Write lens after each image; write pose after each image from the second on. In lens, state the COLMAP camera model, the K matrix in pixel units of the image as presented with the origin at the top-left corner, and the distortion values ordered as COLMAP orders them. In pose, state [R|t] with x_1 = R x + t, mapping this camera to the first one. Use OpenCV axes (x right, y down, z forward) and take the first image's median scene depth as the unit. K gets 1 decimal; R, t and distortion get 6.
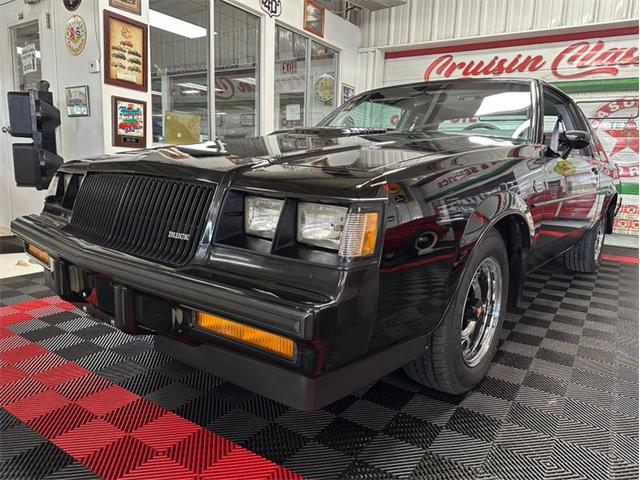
lens RADIAL K [[454.2, 0, 319.6], [0, 454.2, 239.7], [0, 0, 1]] dist [0.020716, -0.033351]
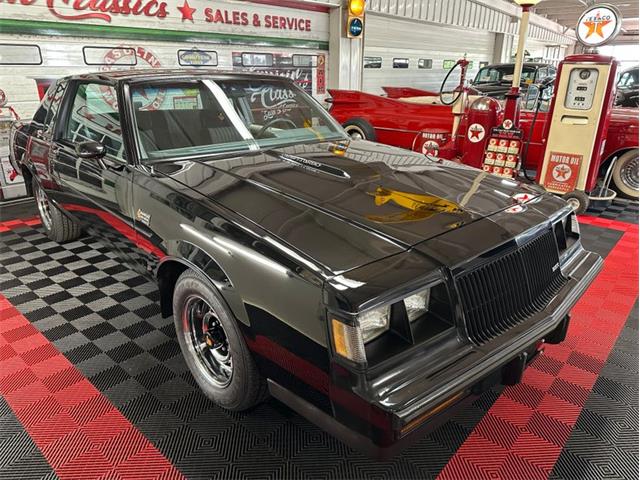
lens RADIAL K [[454.2, 0, 322.9], [0, 454.2, 236.5], [0, 0, 1]] dist [0.020716, -0.033351]
pose [[0.125911, -0.373464, 0.919060, -0.605693], [0.157176, 0.922241, 0.353224, -0.272678], [-0.979511, 0.099979, 0.174820, 0.522928]]
